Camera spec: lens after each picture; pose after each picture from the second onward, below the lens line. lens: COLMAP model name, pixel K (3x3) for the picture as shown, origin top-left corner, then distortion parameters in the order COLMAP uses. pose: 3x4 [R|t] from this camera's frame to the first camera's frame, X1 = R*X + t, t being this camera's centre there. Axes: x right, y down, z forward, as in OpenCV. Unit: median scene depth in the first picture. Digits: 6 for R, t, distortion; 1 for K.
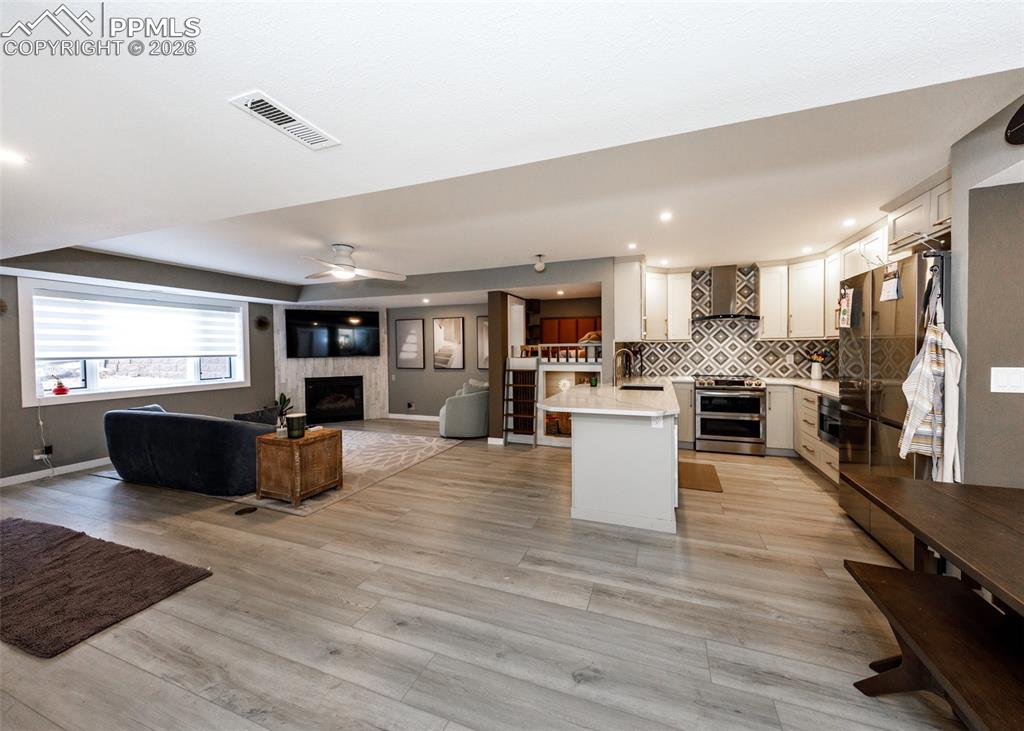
lens RADIAL K [[342.2, 0, 549.8], [0, 342.2, 357.6], [0, 0, 1]] dist [0.000846, 0.000013]
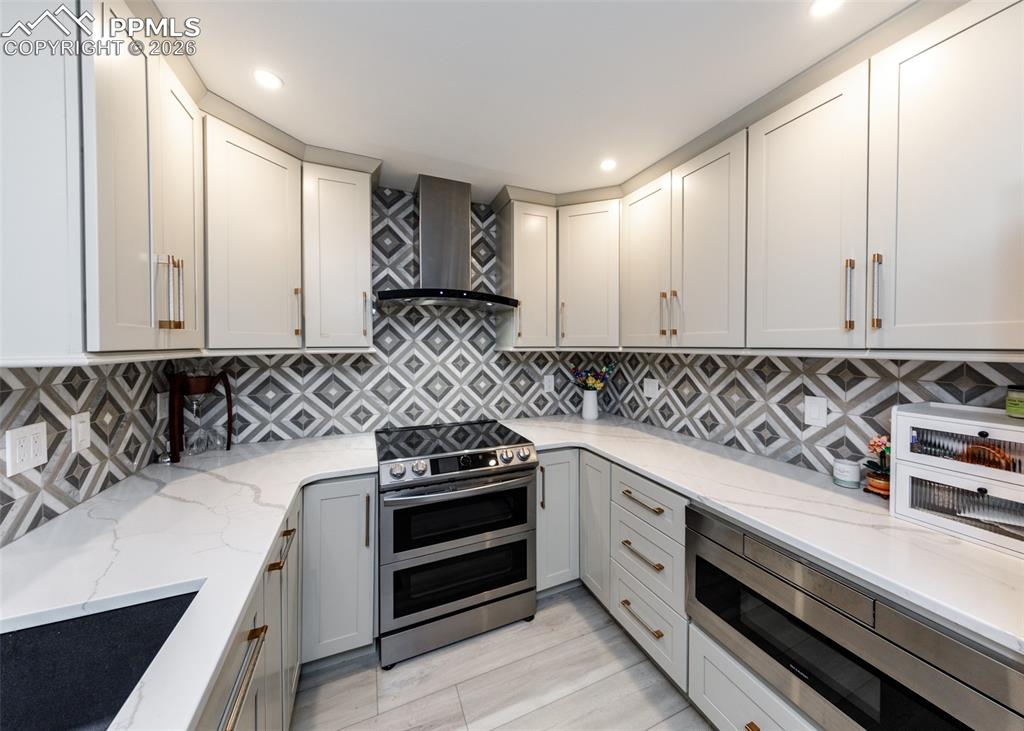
lens RADIAL K [[348.2, 0, 513.2], [0, 348.2, 349.1], [0, 0, 1]] dist [0.001740, 0.000032]
pose [[0.752814, 0.002525, 0.658229, 0.276723], [0.010003, 0.999833, -0.015275, -0.043431], [-0.658158, 0.018084, 0.752663, 0.601075]]
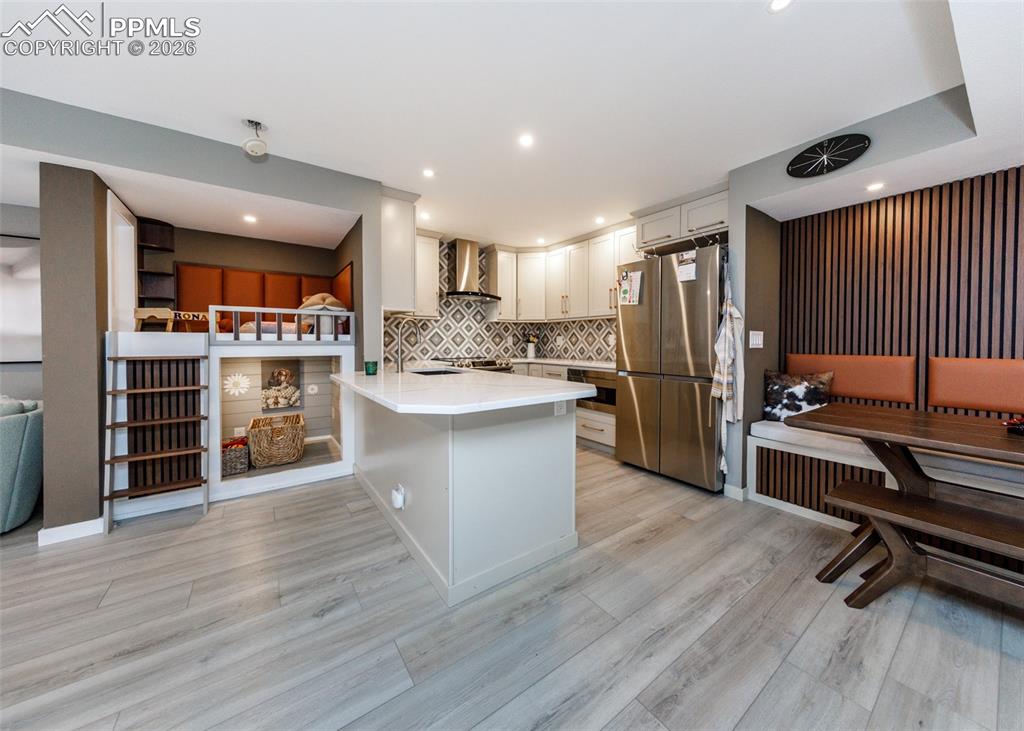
lens RADIAL K [[348.2, 0, 513.2], [0, 348.2, 349.1], [0, 0, 1]] dist [0.001740, 0.000032]
pose [[0.598960, -0.007024, 0.800748, -0.178788], [0.014260, 0.999897, -0.001895, 0.033231], [-0.800652, 0.012553, 0.598999, 0.326353]]
